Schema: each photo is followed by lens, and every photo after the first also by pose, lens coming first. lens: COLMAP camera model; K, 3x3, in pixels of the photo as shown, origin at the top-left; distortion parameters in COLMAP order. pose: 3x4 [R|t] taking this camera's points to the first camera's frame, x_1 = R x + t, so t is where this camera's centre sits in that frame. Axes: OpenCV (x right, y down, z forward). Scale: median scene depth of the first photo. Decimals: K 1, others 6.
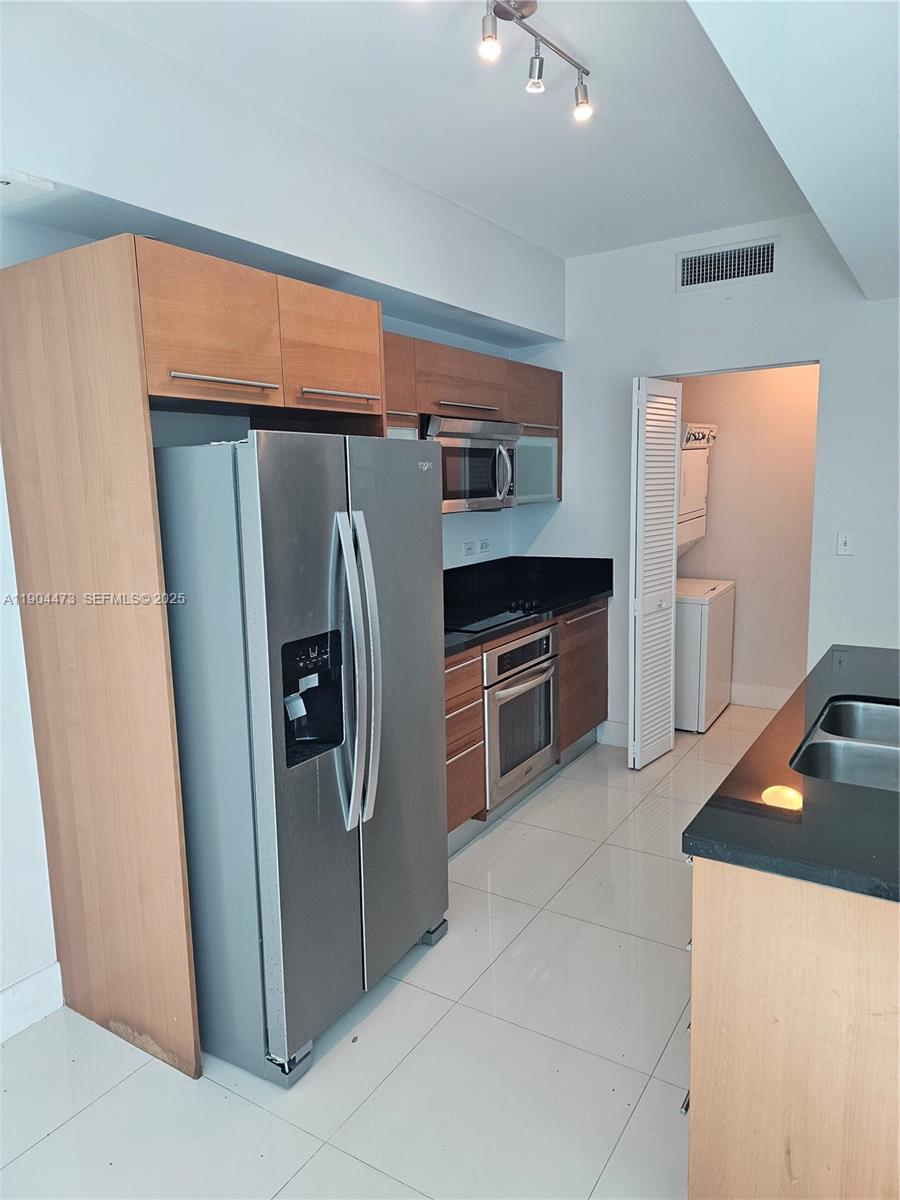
lens RADIAL K [[802.3, 0, 443.5], [0, 802.3, 601.0], [0, 0, 1]] dist [0.058633, -0.044468]
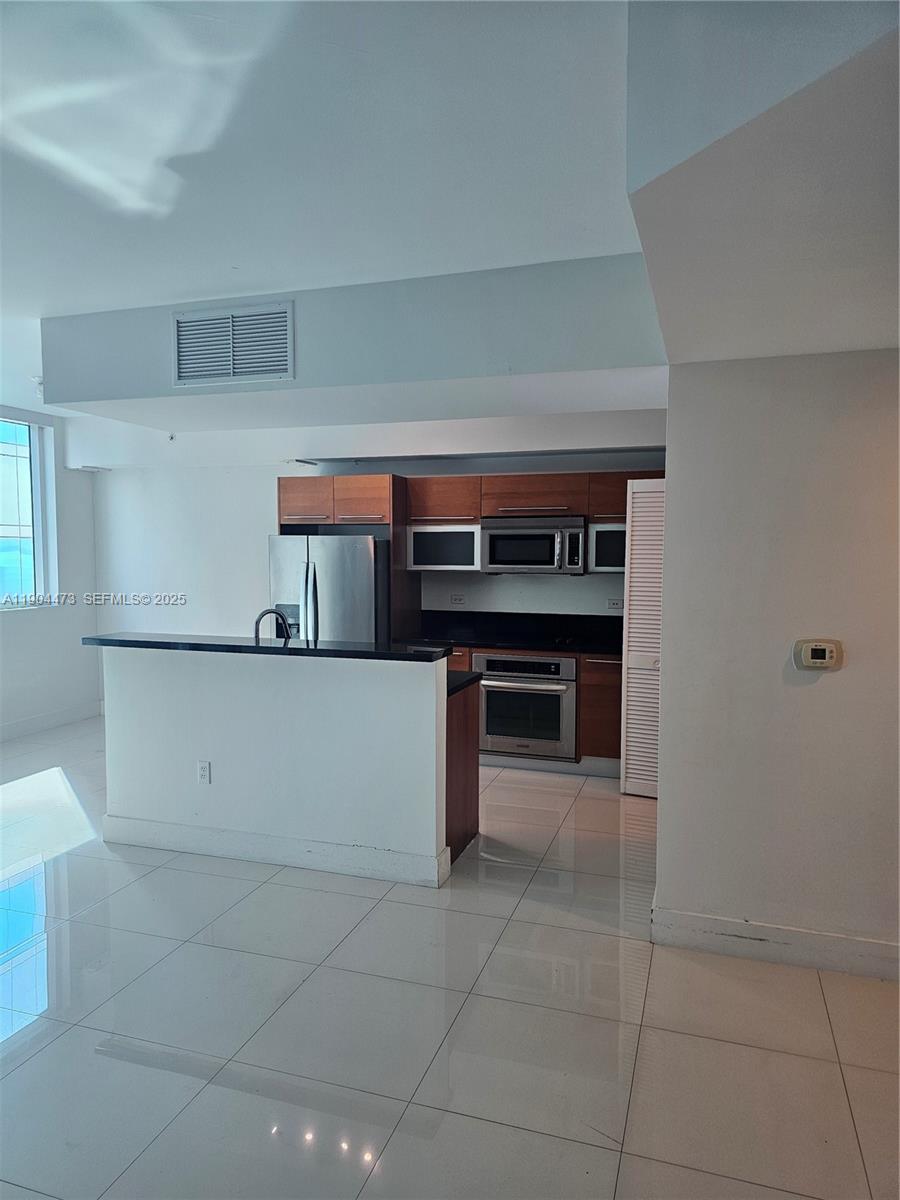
lens RADIAL K [[802.3, 0, 441.1], [0, 802.3, 602.8], [0, 0, 1]] dist [0.058633, -0.044468]
pose [[0.233509, 0.091761, -0.968015, 1.359115], [-0.158677, 0.985788, 0.055168, -0.101962], [0.959320, 0.140719, 0.244751, 0.400592]]
